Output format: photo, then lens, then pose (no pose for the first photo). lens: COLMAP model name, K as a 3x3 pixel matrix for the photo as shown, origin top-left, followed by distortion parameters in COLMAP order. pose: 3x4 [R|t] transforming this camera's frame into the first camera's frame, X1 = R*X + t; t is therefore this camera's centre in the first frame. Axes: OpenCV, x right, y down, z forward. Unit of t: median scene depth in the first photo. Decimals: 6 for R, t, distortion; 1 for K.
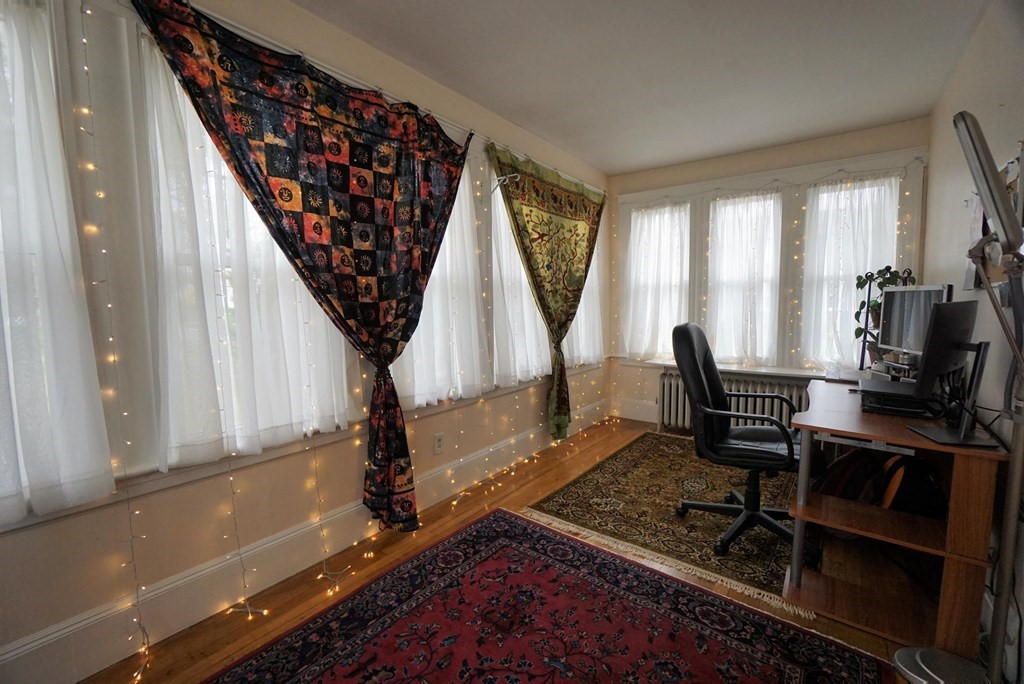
lens RADIAL K [[408.0, 0, 511.4], [0, 408.0, 343.2], [0, 0, 1]] dist [-0.015195, 0.000069]
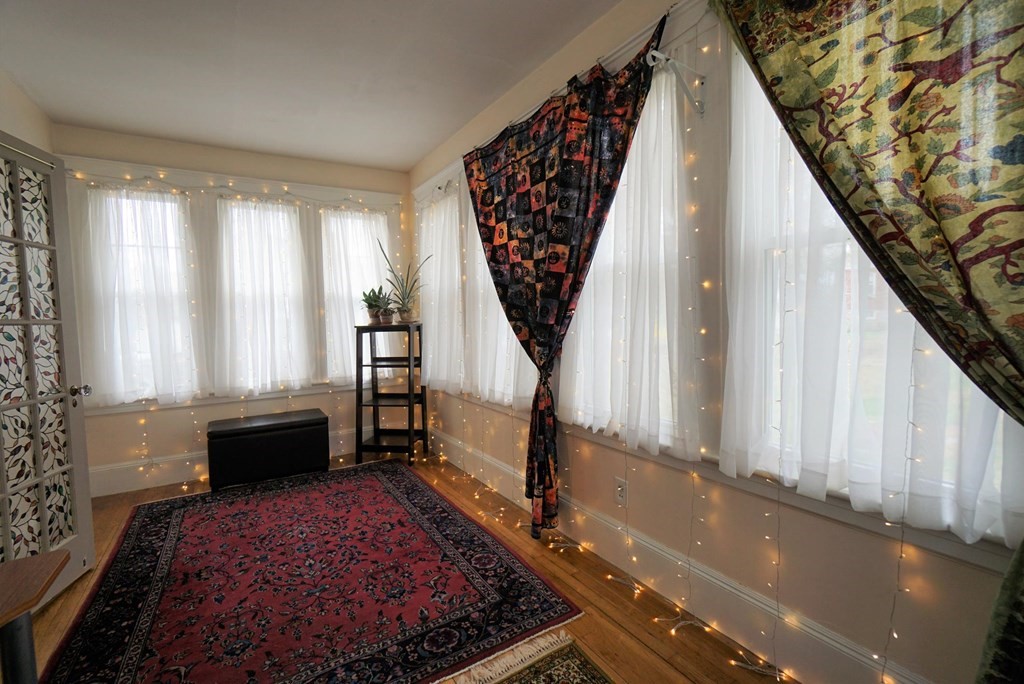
lens RADIAL K [[443.2, 0, 511.4], [0, 443.2, 342.6], [0, 0, 1]] dist [-0.013153, 0.005301]
pose [[-0.327696, 0.078482, -0.941518, 0.846350], [-0.058574, 0.992939, 0.103155, -0.130217], [0.942966, 0.088952, -0.320785, 1.408739]]
